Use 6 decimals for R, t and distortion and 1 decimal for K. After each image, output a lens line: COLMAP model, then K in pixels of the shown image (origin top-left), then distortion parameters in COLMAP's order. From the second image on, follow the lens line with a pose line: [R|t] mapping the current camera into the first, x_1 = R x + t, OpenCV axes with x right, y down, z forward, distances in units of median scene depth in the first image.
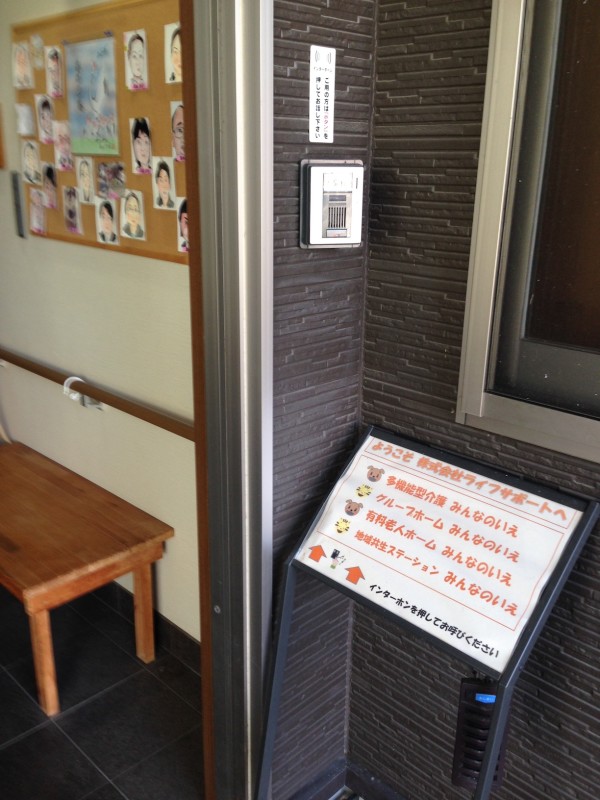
lens RADIAL K [[744.9, 0, 299.3], [0, 744.9, 397.5], [0, 0, 1]] dist [0.044193, 0.000000]
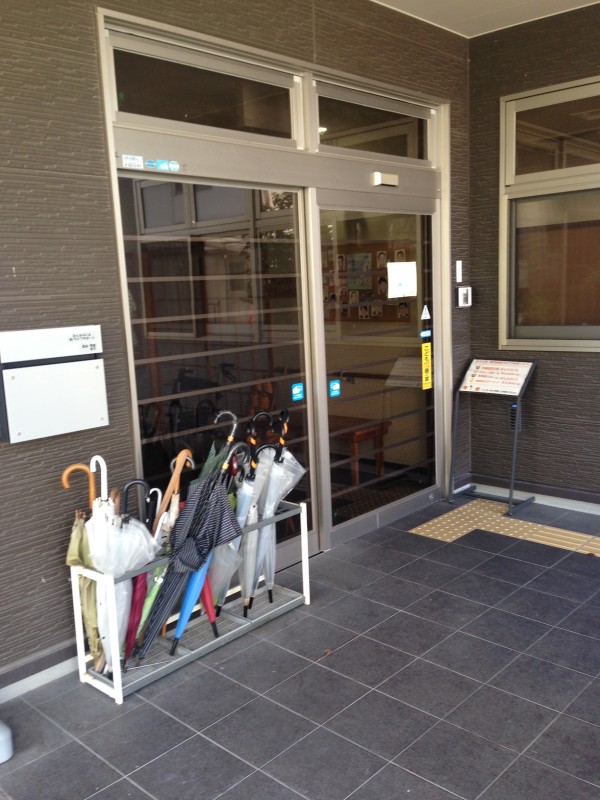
lens RADIAL K [[744.9, 0, 300.8], [0, 744.9, 400.8], [0, 0, 1]] dist [0.044193, 0.000000]
pose [[0.997396, -0.066902, 0.026944, -0.942922], [0.070175, 0.986444, -0.148338, 0.803666], [-0.016655, 0.149843, 0.988570, -2.787250]]
